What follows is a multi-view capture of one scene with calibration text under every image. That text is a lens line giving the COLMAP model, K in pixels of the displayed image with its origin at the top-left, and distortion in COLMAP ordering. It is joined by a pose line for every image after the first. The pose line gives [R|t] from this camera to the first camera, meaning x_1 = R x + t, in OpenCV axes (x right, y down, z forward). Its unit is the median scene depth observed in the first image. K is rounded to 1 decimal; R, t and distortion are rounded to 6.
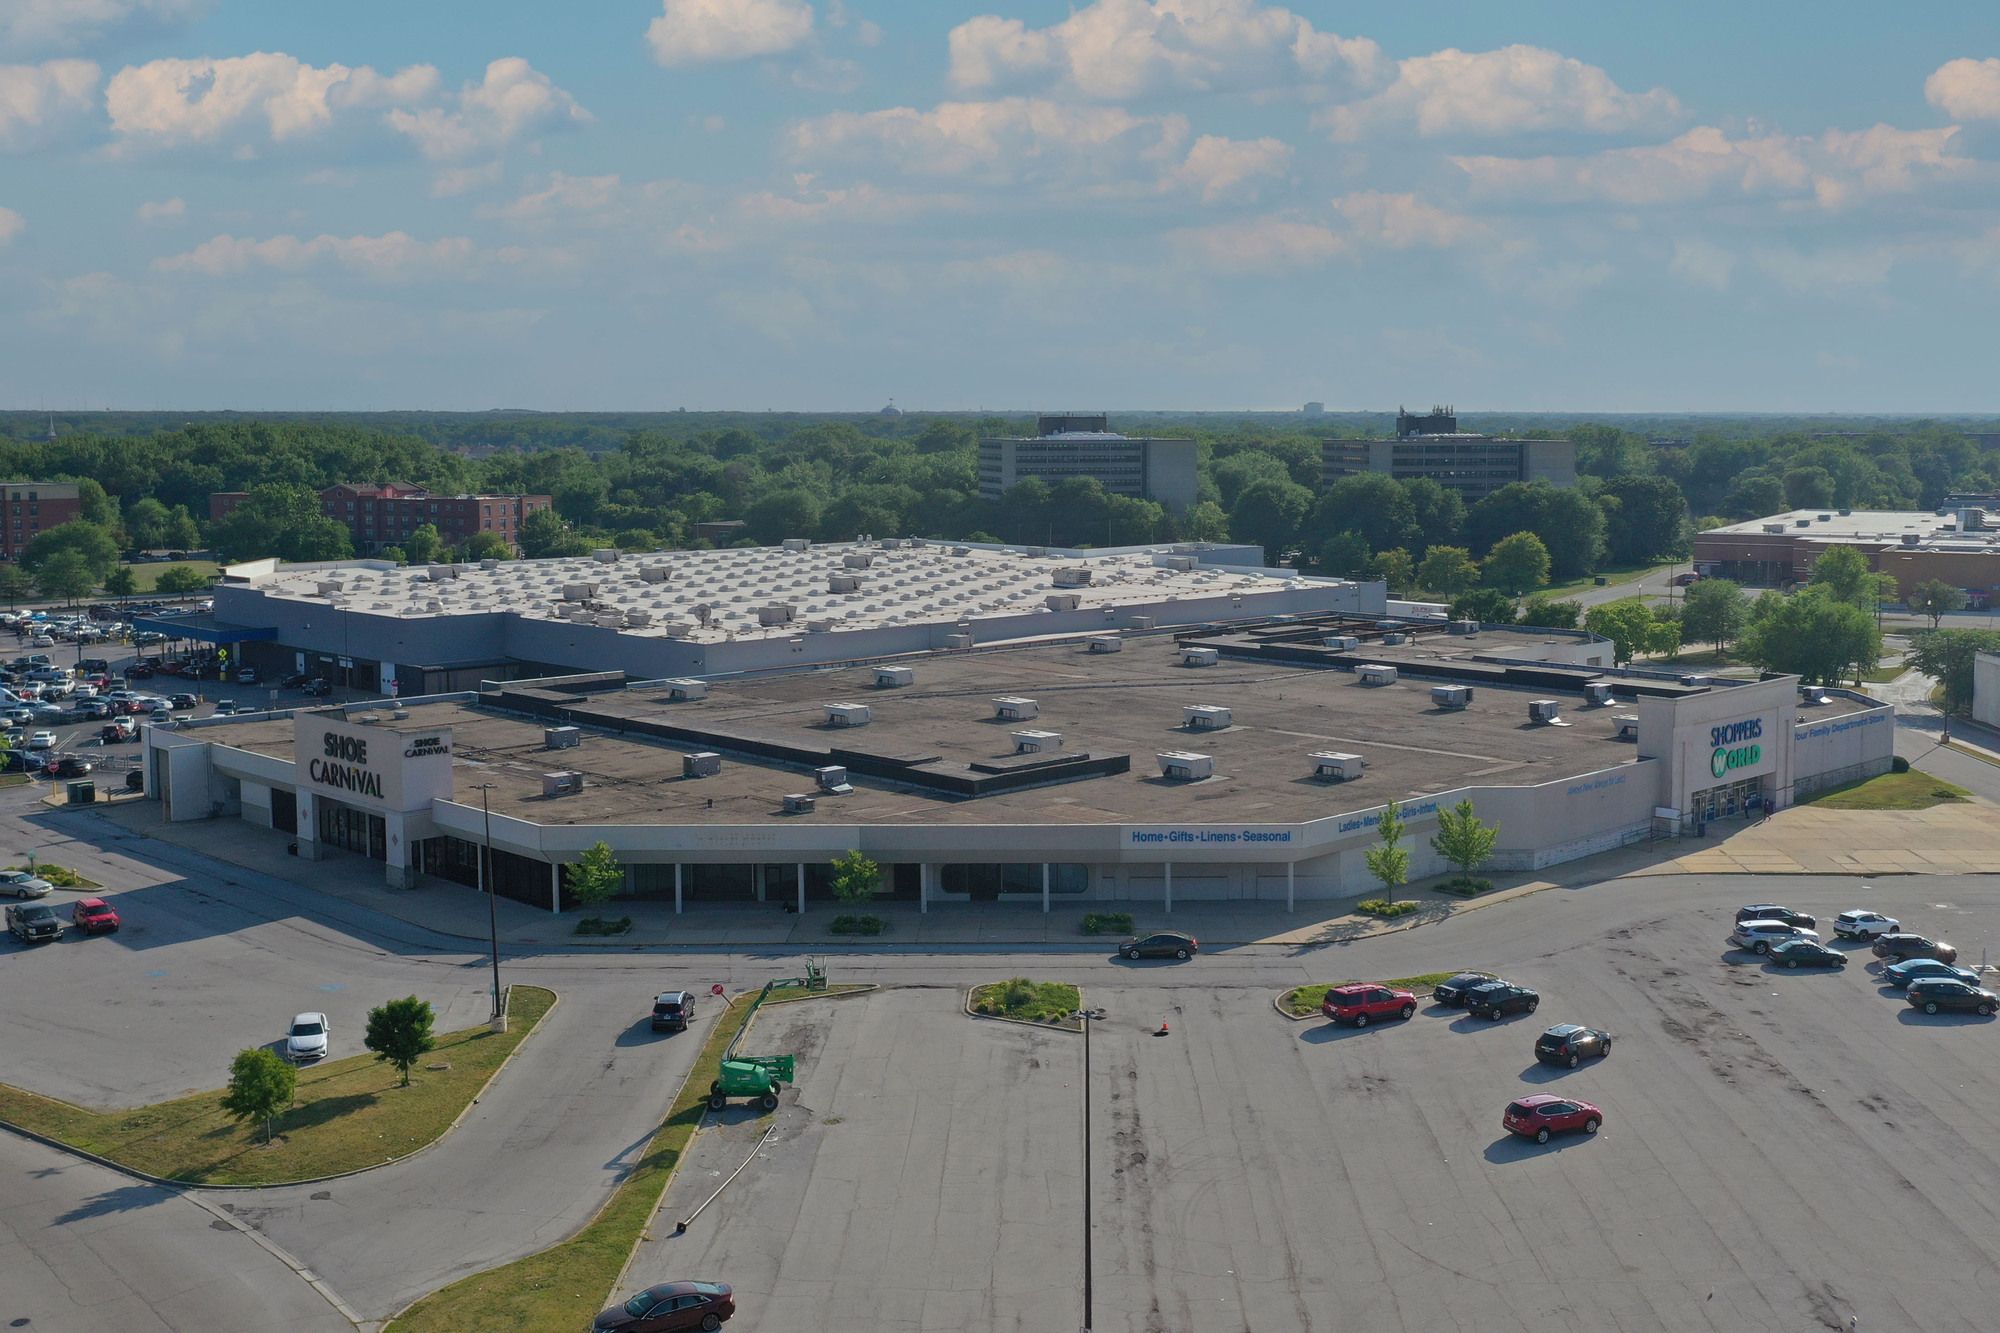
lens RADIAL K [[2092.2, 0, 1089.9], [0, 2092.2, 665.5], [0, 0, 1]] dist [0.005040, 0.008241]
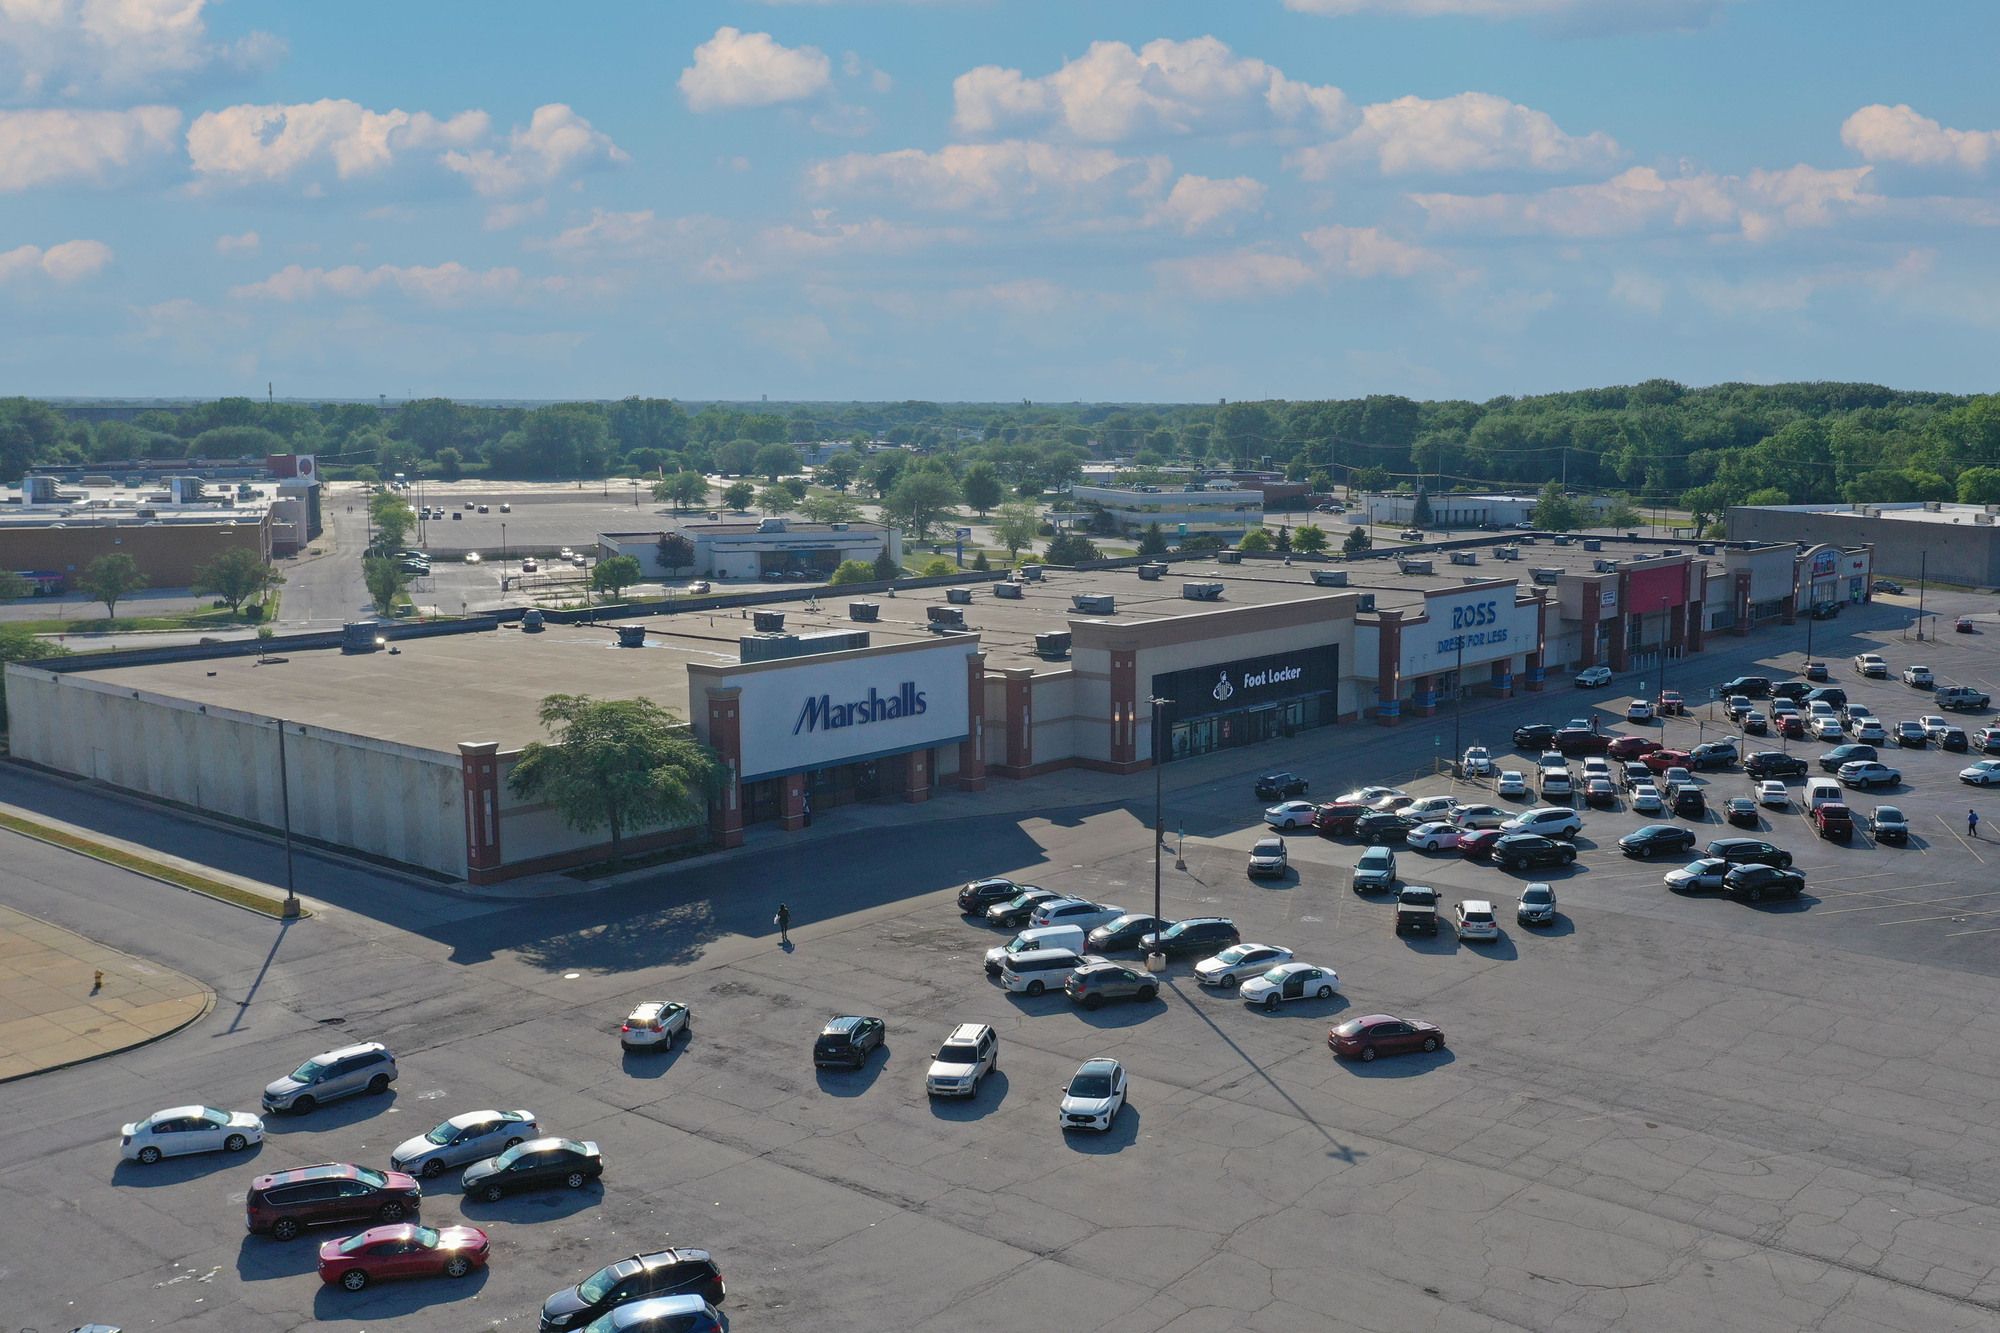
lens RADIAL K [[1873.4, 0, 1082.6], [0, 1873.4, 661.6], [0, 0, 1]] dist [-0.002078, -0.013313]
pose [[0.644220, -0.103708, 0.757777, 0.301197], [0.087661, 0.994247, 0.061546, -0.028967], [-0.759800, 0.026778, 0.649605, 0.472562]]
